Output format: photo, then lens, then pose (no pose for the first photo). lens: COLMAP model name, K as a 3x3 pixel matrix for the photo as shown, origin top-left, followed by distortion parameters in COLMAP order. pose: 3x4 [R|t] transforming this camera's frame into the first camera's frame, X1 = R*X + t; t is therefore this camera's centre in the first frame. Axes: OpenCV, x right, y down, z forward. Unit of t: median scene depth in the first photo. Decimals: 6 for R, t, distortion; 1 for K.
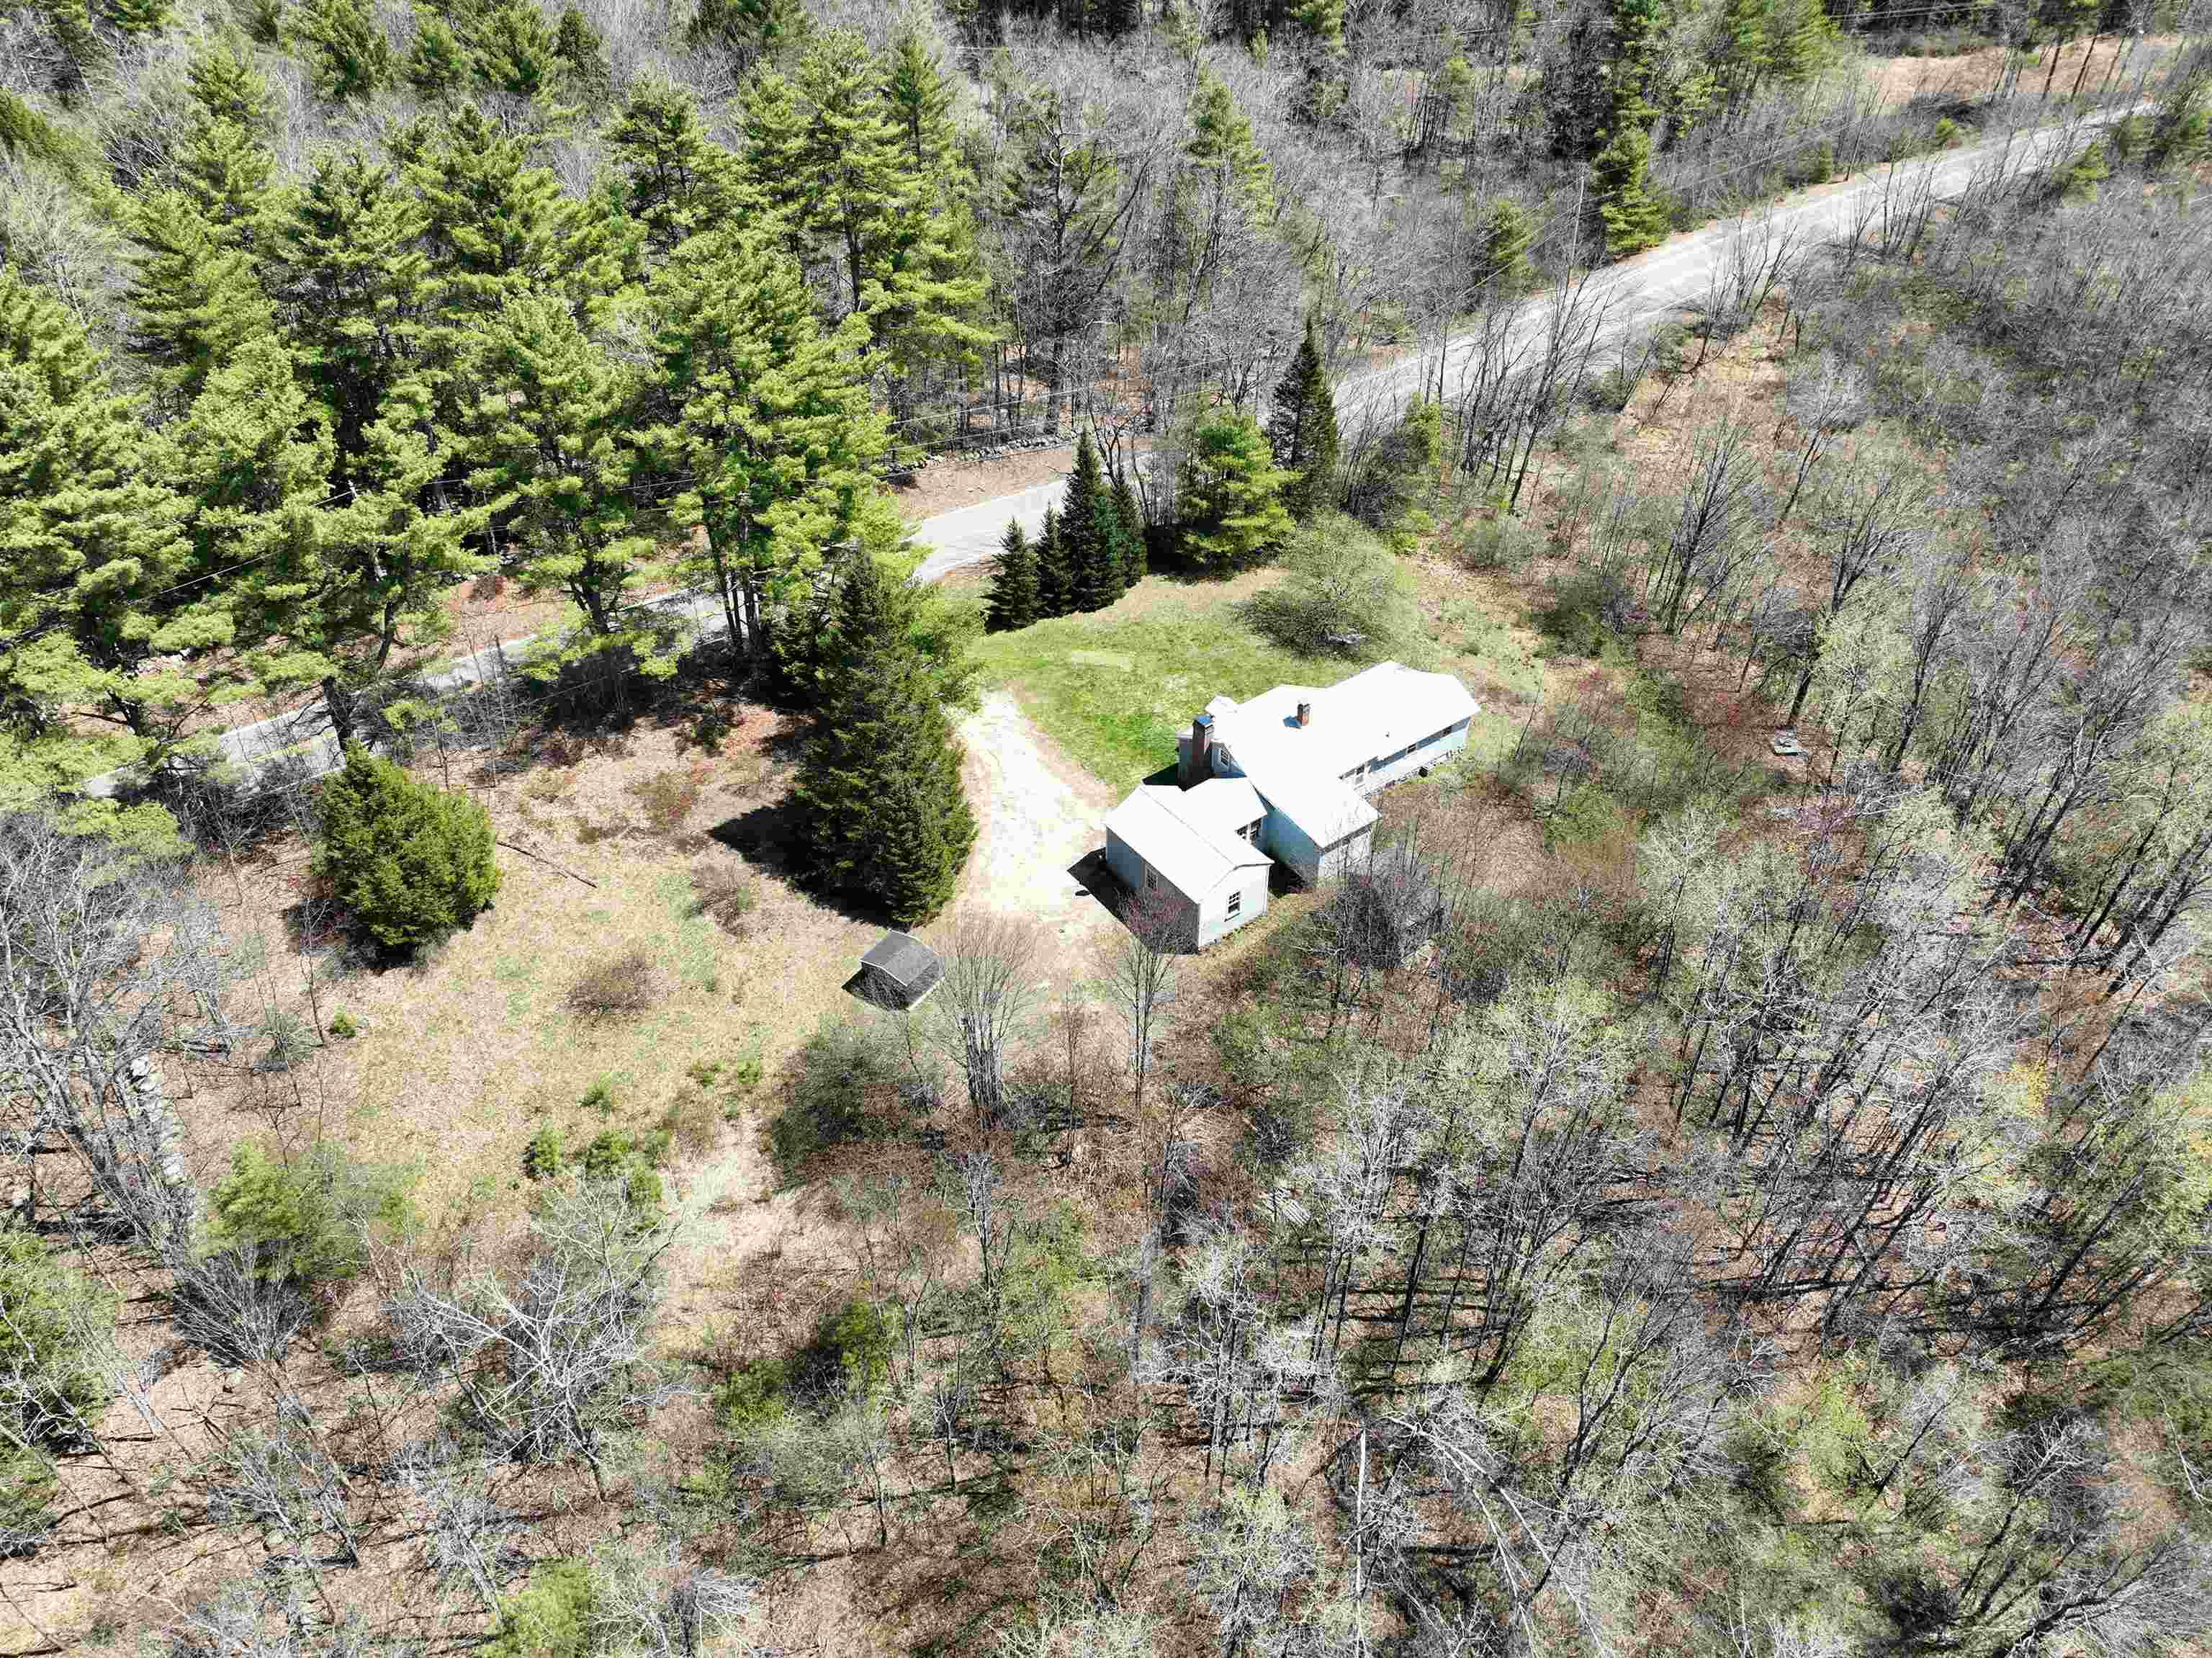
lens RADIAL K [[1551.6, 0, 1112.6], [0, 1551.6, 827.7], [0, 0, 1]] dist [-0.003282, 0.017199]
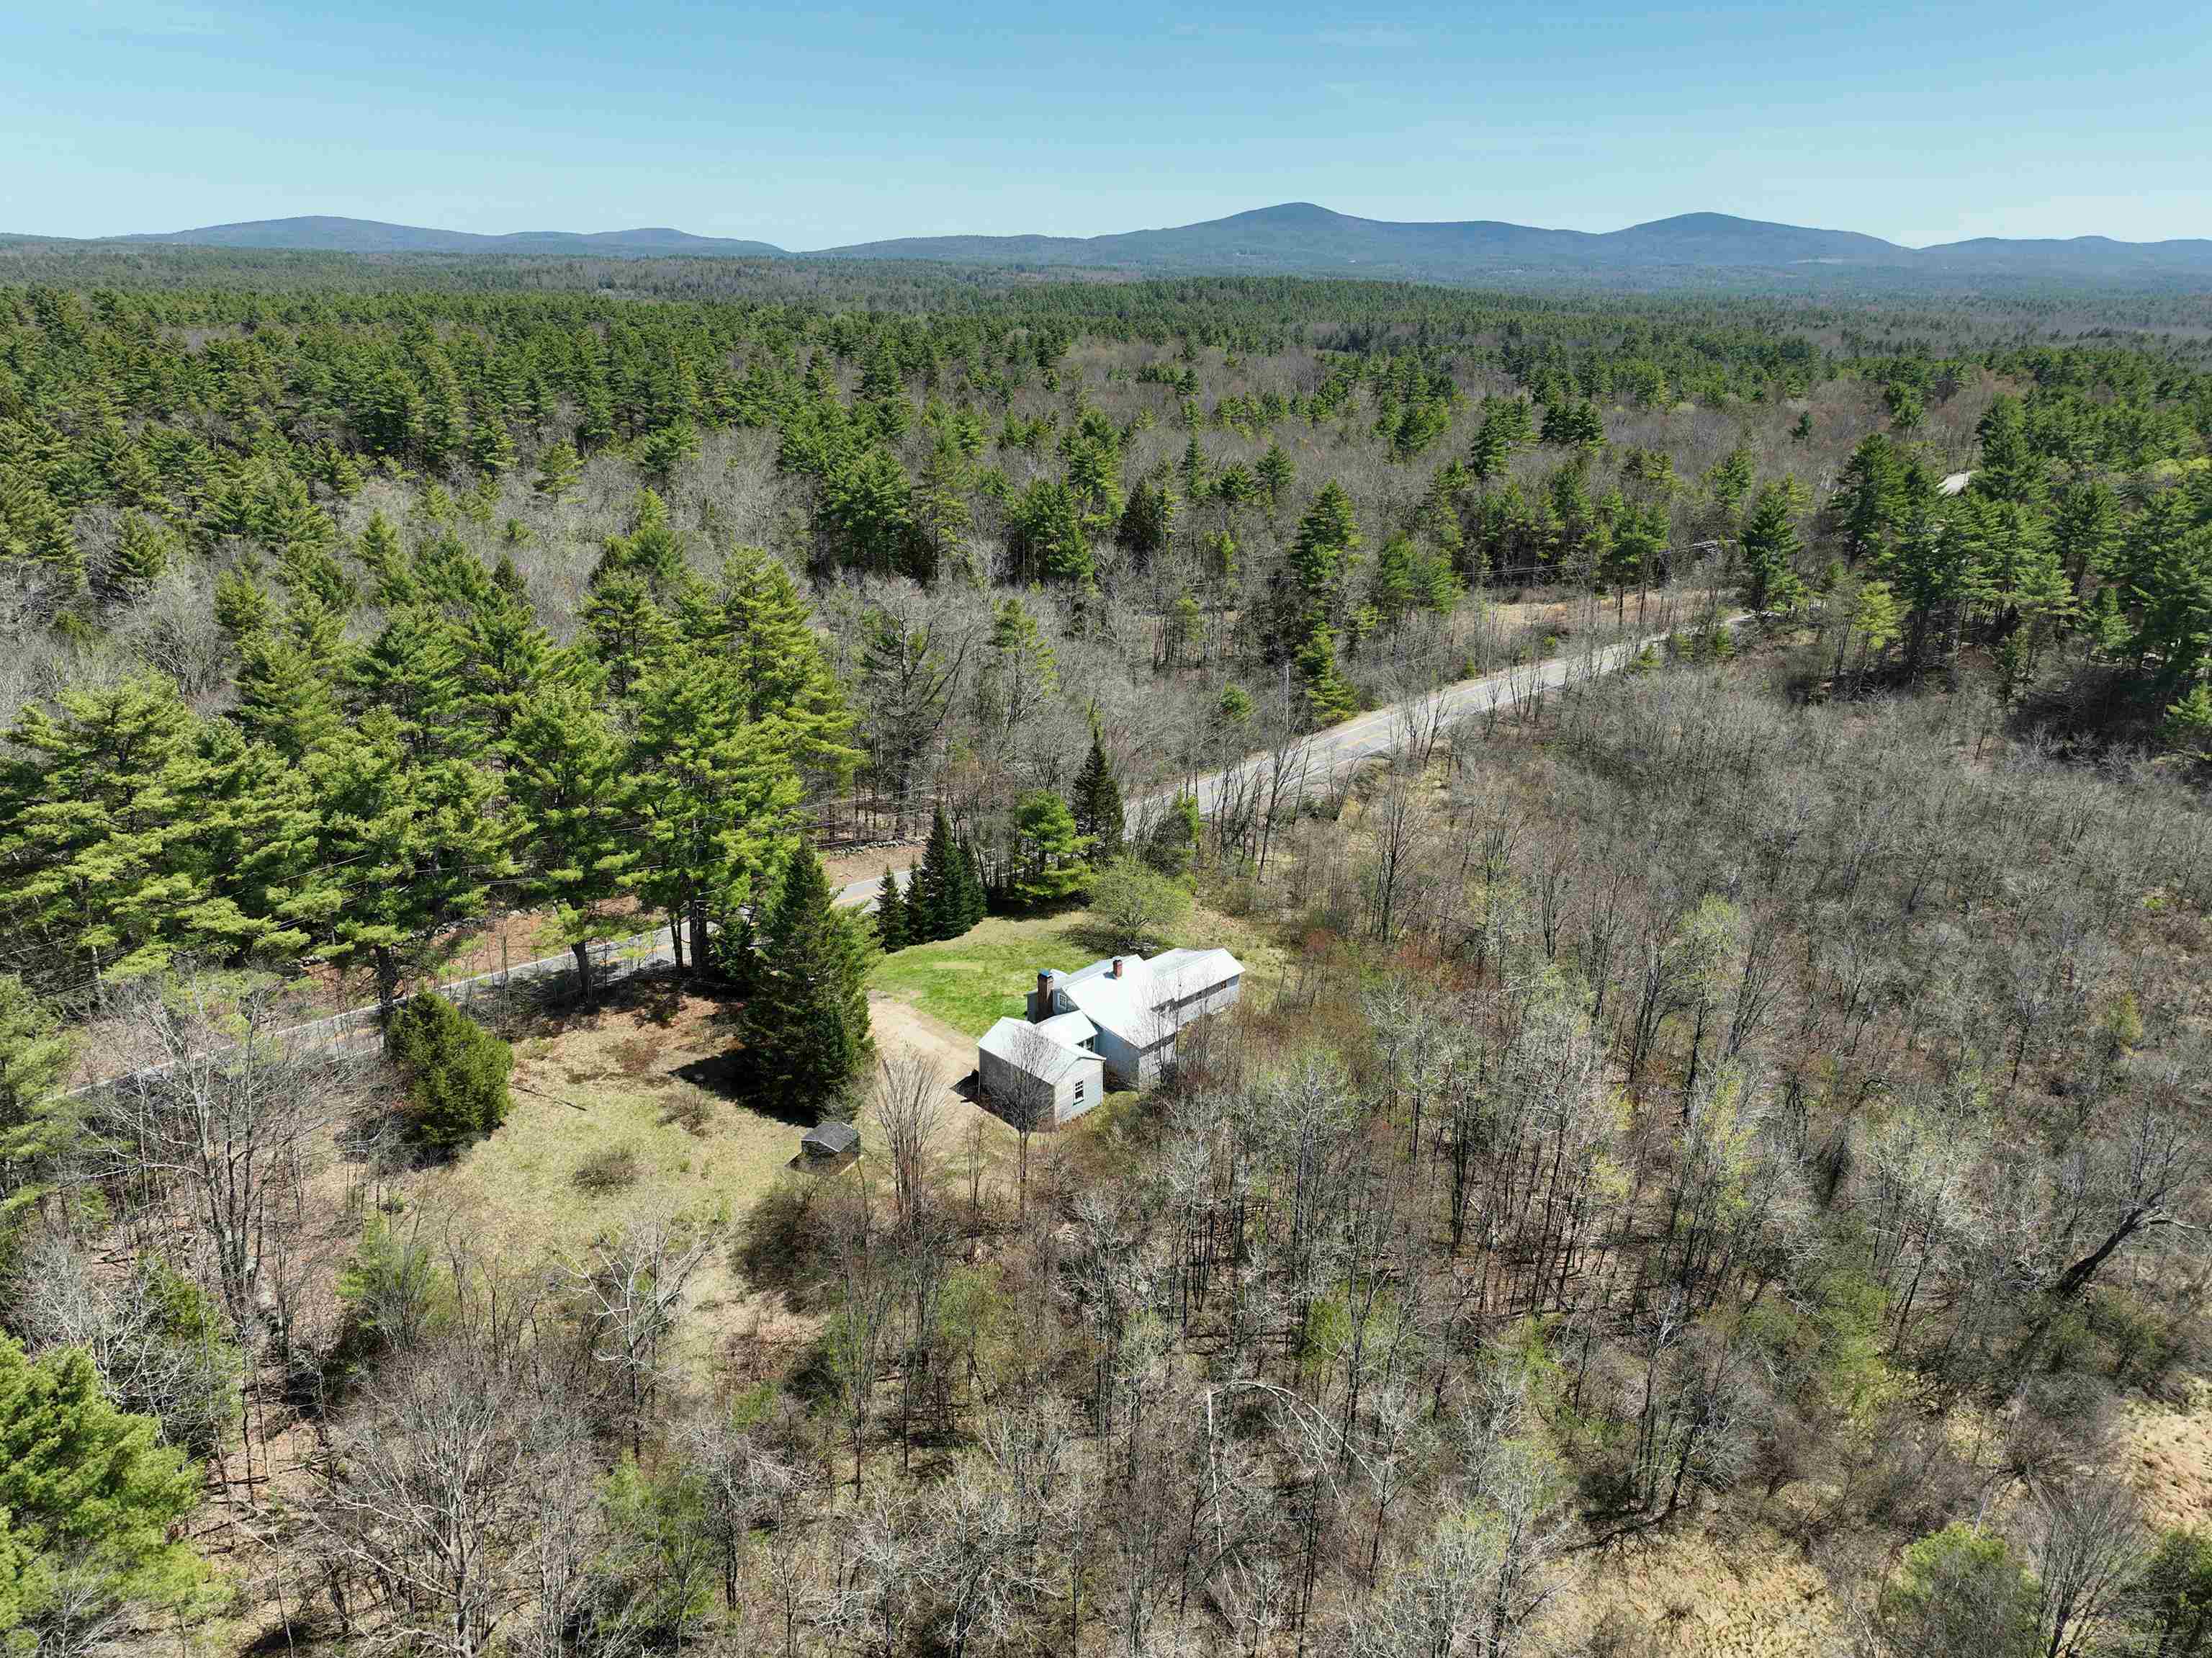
lens RADIAL K [[1537.5, 0, 1106.0], [0, 1537.5, 829.0], [0, 0, 1]] dist [-0.005960, 0.001271]
pose [[0.989688, -0.035609, 0.138745, -0.067264], [0.080830, 0.938489, -0.335715, 0.254483], [-0.118256, 0.343468, 0.931689, -0.285548]]
